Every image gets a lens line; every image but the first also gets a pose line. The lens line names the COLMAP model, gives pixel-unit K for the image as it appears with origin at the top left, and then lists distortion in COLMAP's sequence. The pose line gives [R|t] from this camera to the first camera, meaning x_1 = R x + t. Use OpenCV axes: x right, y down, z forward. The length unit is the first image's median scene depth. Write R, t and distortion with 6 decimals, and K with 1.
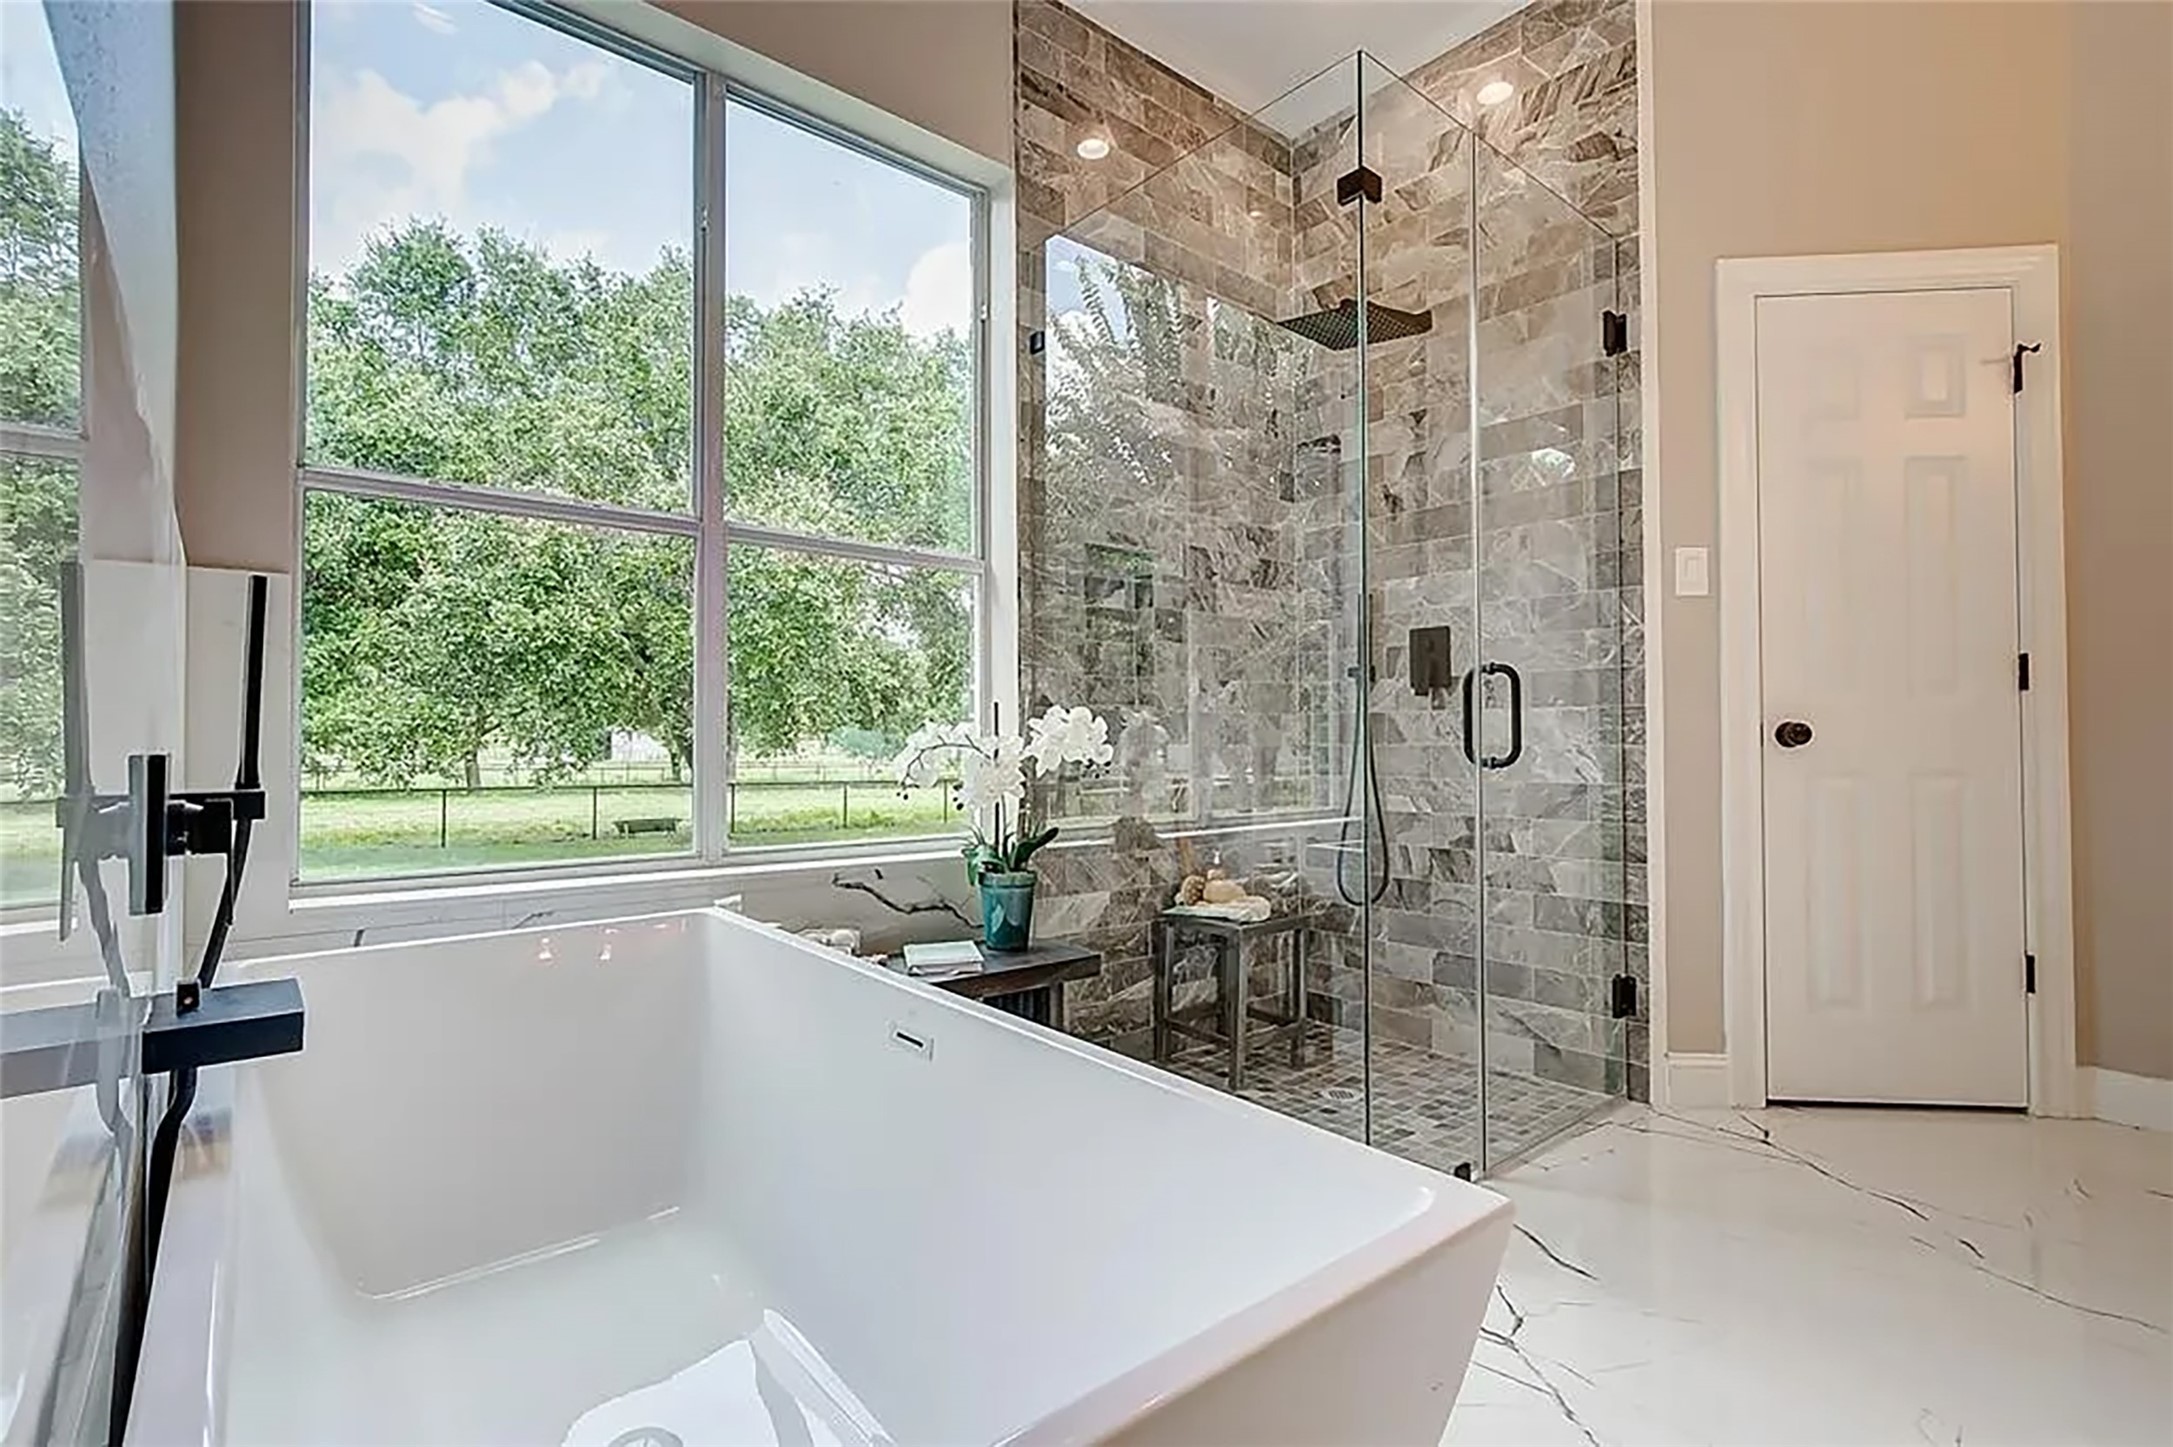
lens RADIAL K [[1014.7, 0, 1096.0], [0, 1014.7, 724.4], [0, 0, 1]] dist [-0.005409, 0.001451]
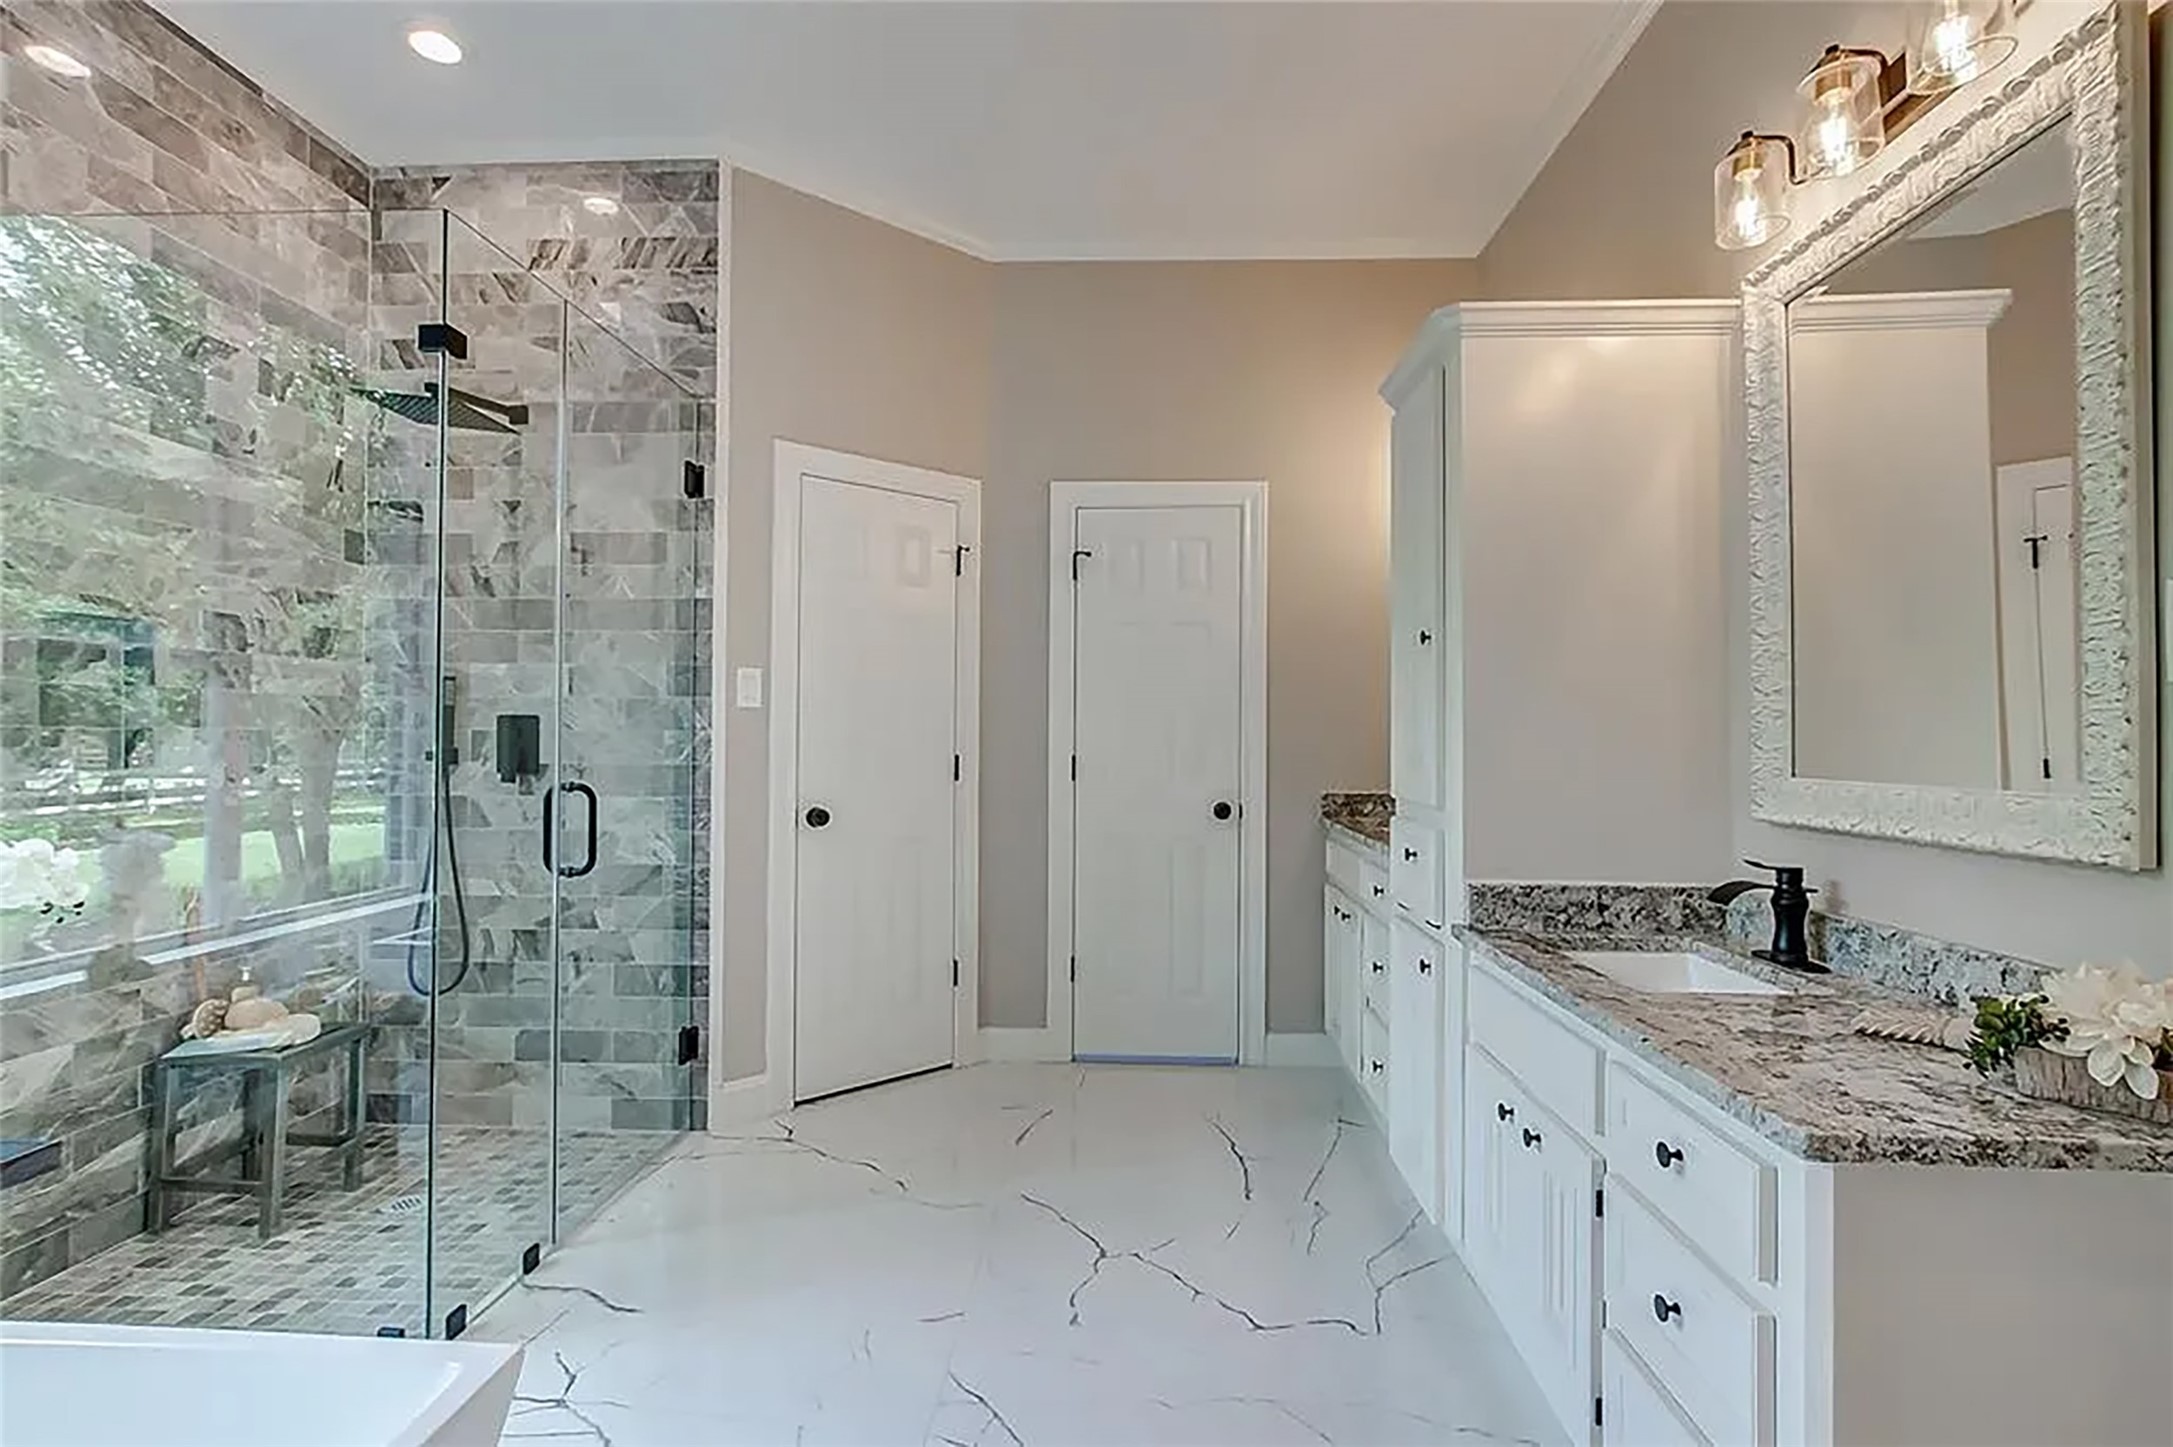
lens RADIAL K [[1012.6, 0, 1094.2], [0, 1012.6, 719.4], [0, 0, 1]] dist [-0.011514, 0.005631]
pose [[0.682254, 0.017430, 0.730908, -0.021721], [-0.019741, 0.999790, -0.005416, -0.101813], [-0.730849, -0.010734, 0.682455, -0.131542]]
